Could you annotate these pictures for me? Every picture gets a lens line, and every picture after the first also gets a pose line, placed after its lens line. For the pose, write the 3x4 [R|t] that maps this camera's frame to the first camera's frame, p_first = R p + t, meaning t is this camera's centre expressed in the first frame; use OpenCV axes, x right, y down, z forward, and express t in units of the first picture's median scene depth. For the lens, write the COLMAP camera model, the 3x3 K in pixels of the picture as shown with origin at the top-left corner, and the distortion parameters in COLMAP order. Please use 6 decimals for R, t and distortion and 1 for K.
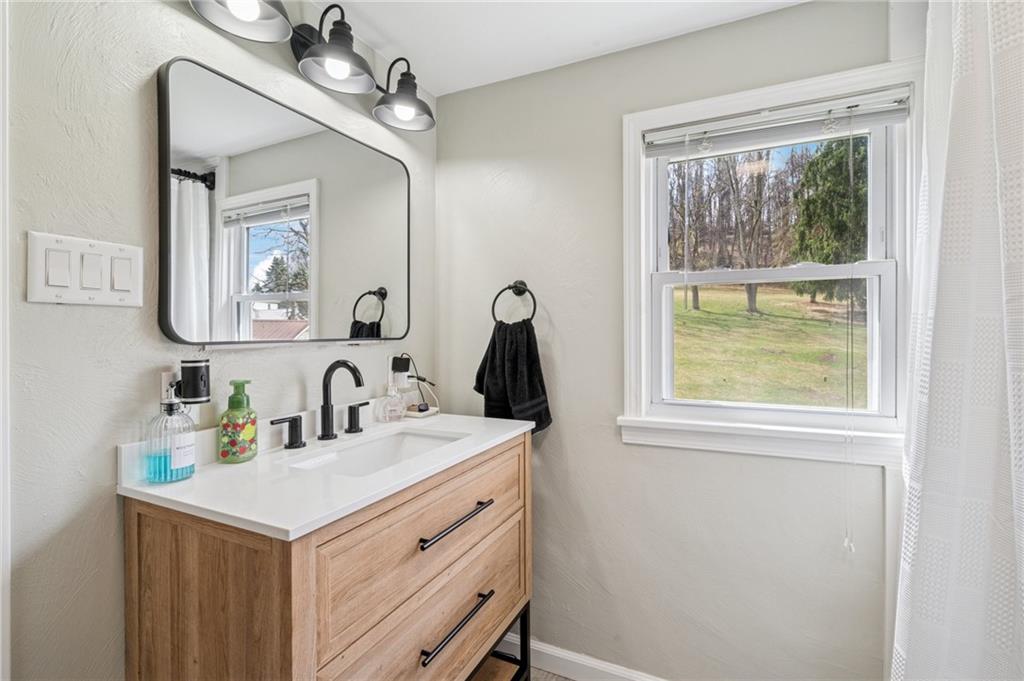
lens RADIAL K [[474.2, 0, 512.2], [0, 474.2, 332.4], [0, 0, 1]] dist [0.001643, 0.000121]
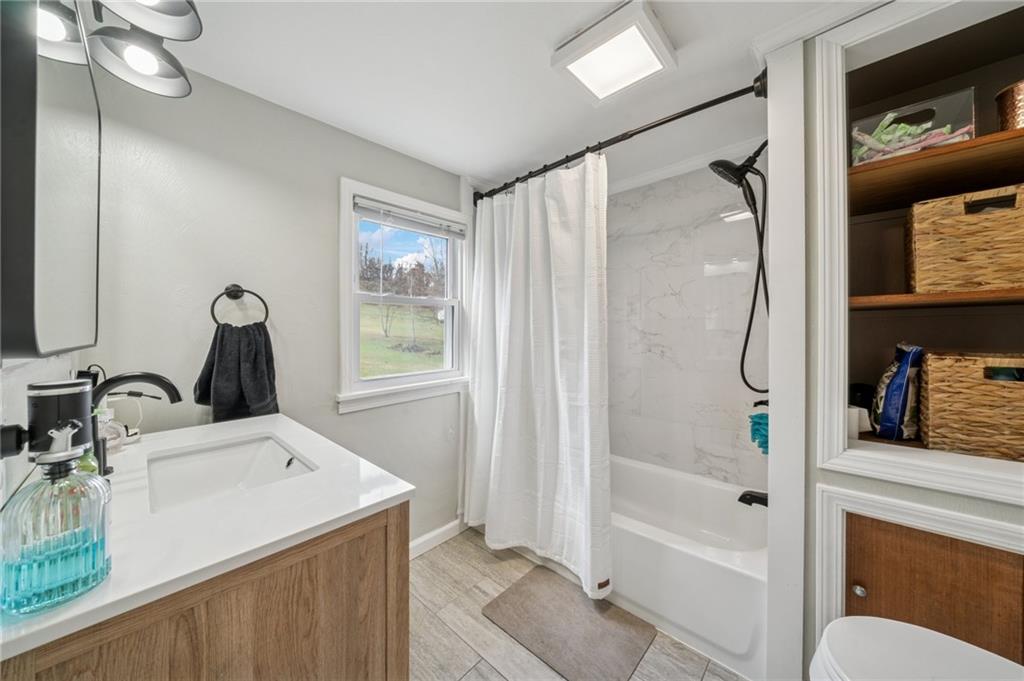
lens RADIAL K [[351.6, 0, 512.0], [0, 351.6, 340.5], [0, 0, 1]] dist [-0.000448, -0.000011]
pose [[0.293425, -0.027950, 0.955573, -0.615599], [0.016742, 0.999569, 0.024096, 0.003785], [-0.955835, 0.008928, 0.293767, 0.230385]]
